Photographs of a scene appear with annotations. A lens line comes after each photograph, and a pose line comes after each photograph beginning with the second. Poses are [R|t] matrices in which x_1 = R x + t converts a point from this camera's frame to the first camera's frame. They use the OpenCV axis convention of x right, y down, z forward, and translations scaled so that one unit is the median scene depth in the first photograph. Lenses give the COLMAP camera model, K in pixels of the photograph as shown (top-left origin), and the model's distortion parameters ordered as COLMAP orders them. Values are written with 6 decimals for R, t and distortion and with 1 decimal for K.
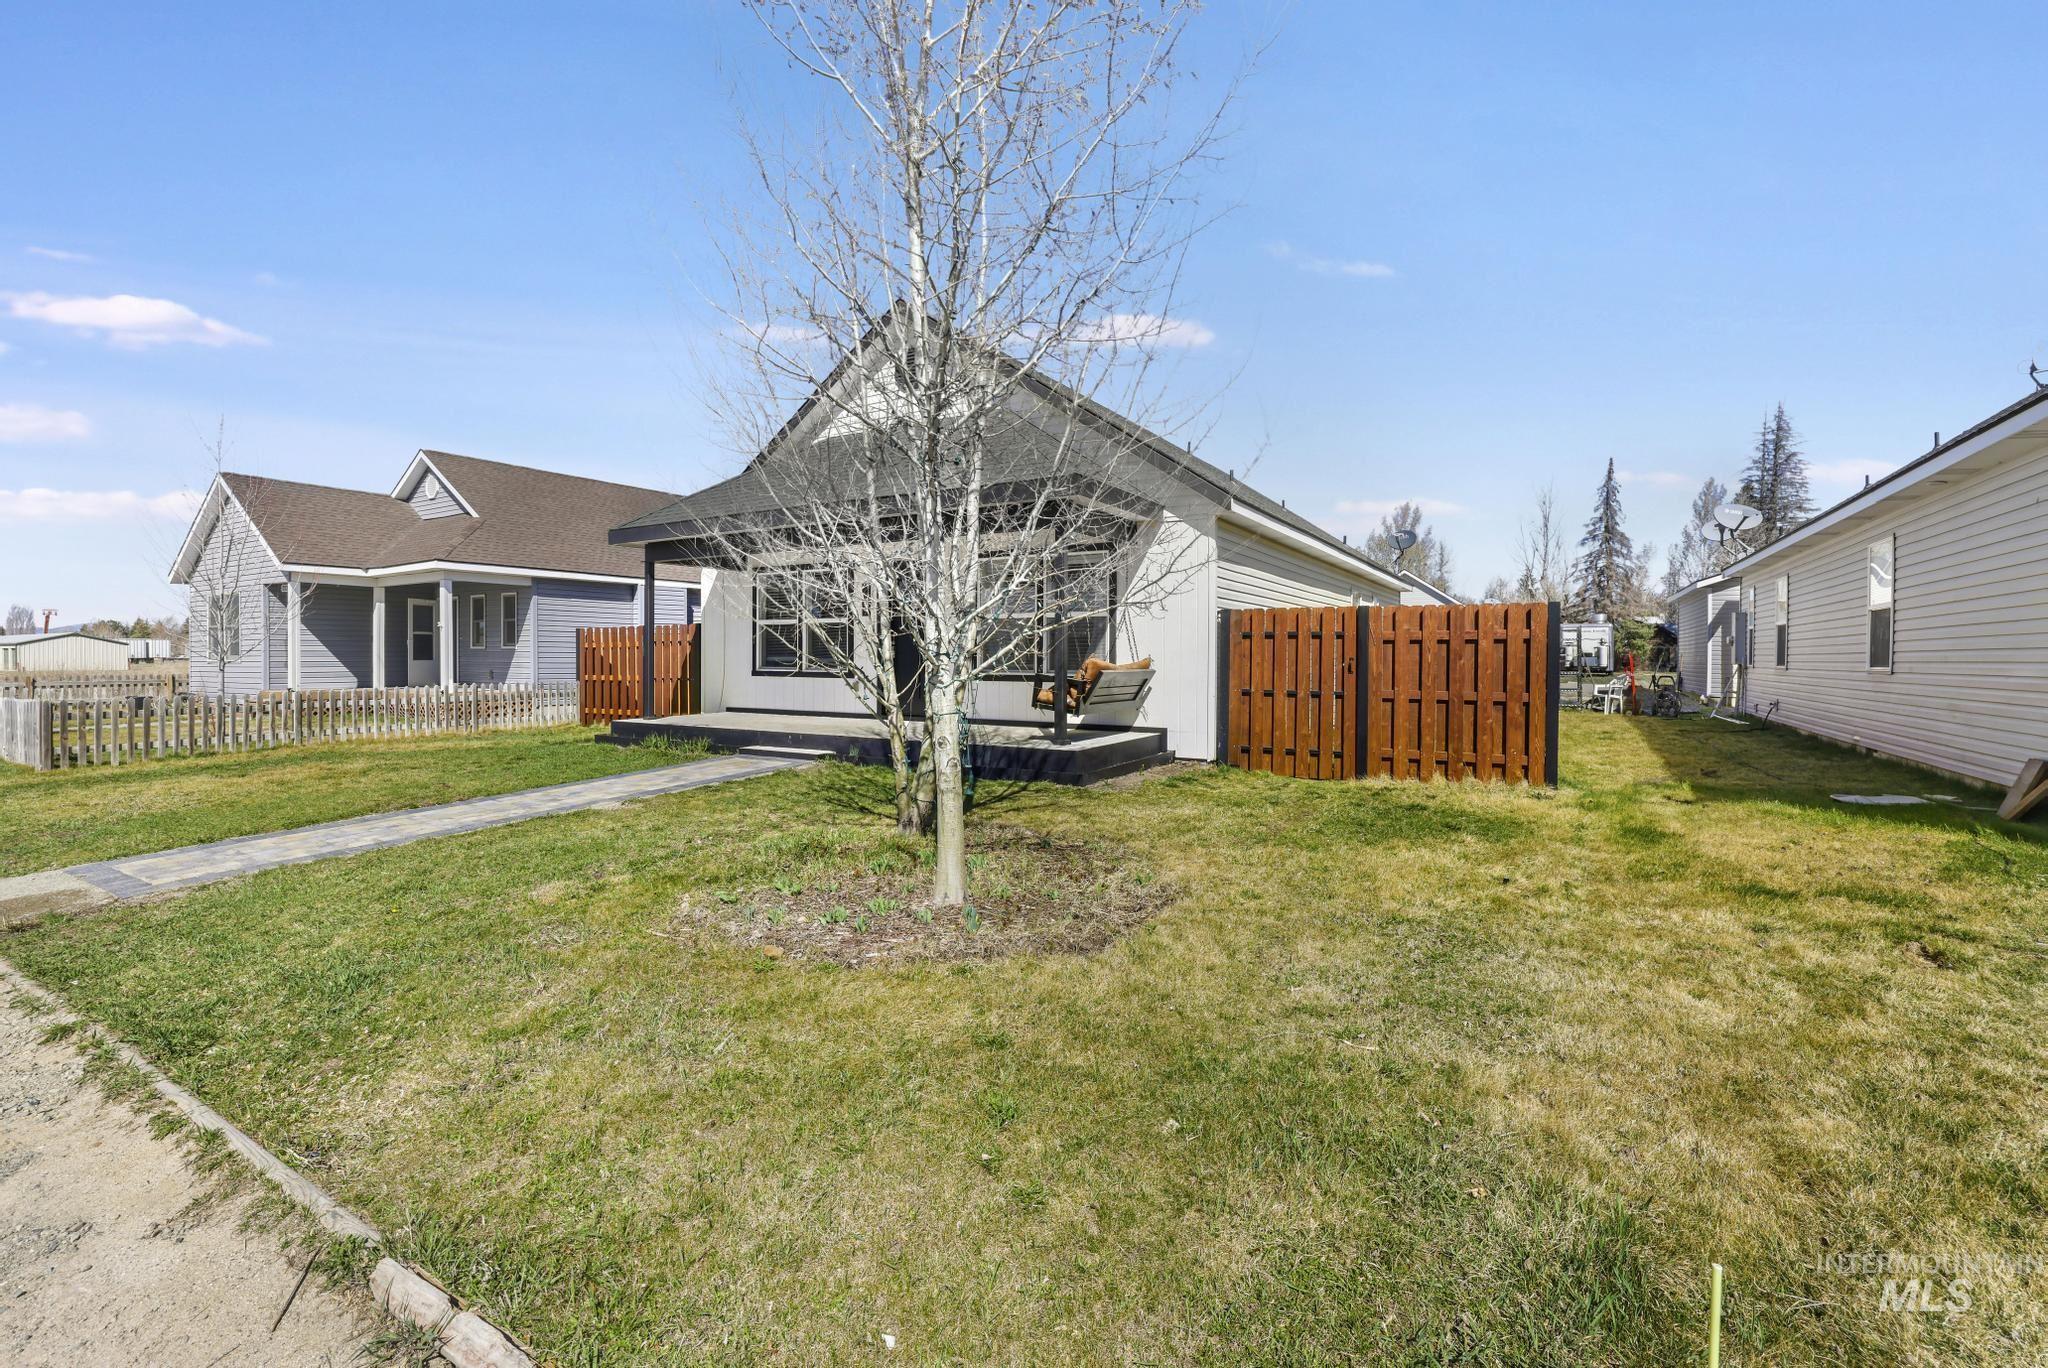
lens RADIAL K [[892.2, 0, 1014.8], [0, 892.2, 671.1], [0, 0, 1]] dist [-0.023697, 0.001687]
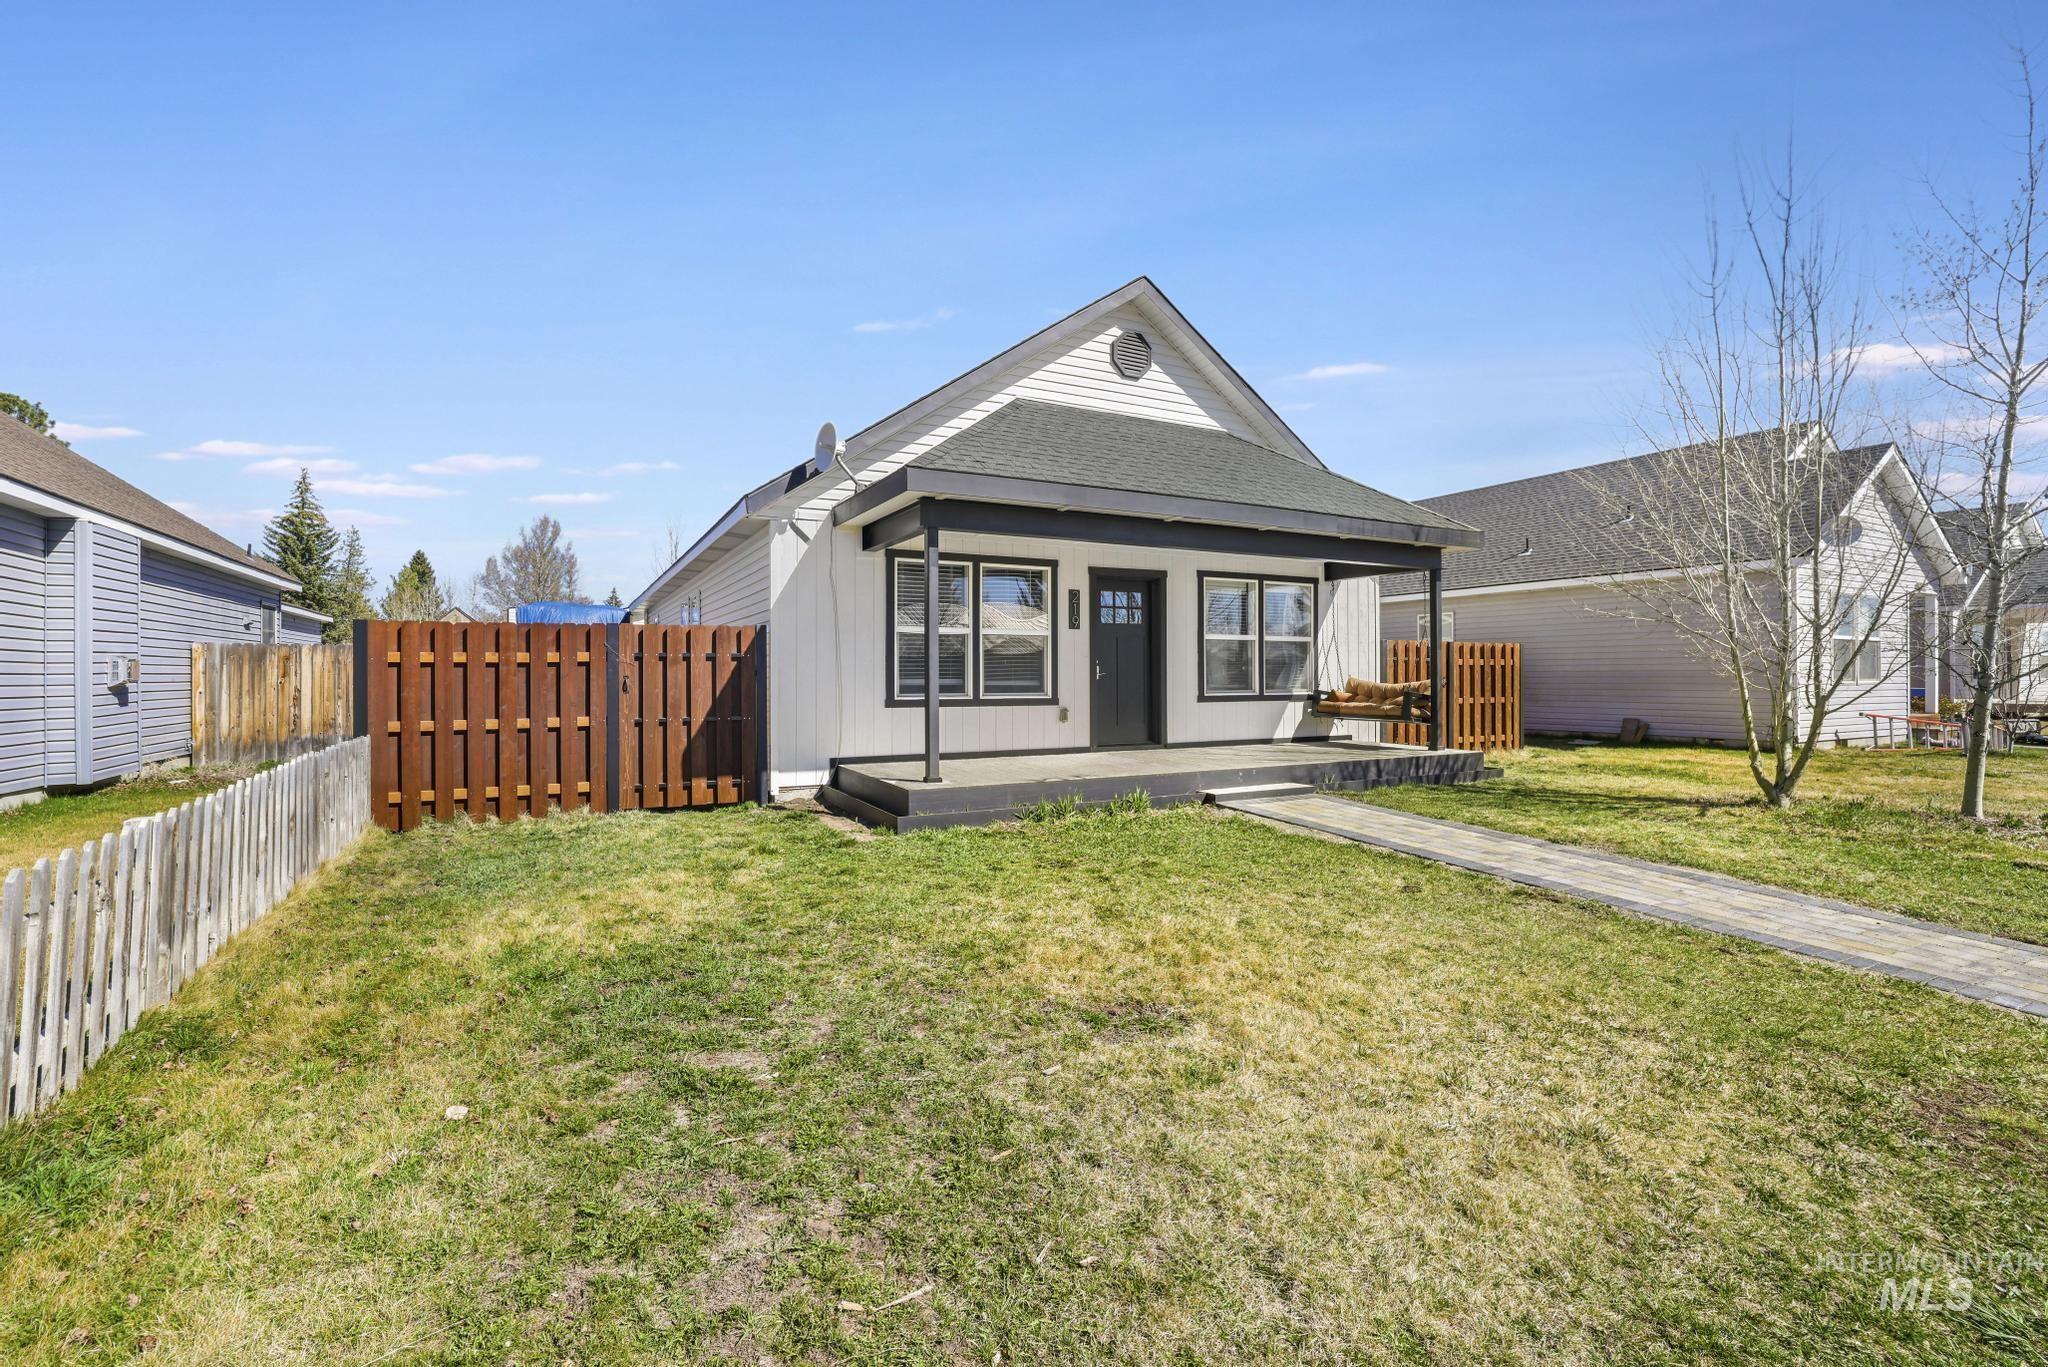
lens RADIAL K [[892.2, 0, 1013.7], [0, 892.2, 676.5], [0, 0, 1]] dist [-0.023697, 0.001687]
pose [[0.517246, -0.002750, 0.855832, -0.825274], [0.015444, 0.999862, -0.006121, -0.012440], [-0.855697, 0.016383, 0.517217, 0.569509]]
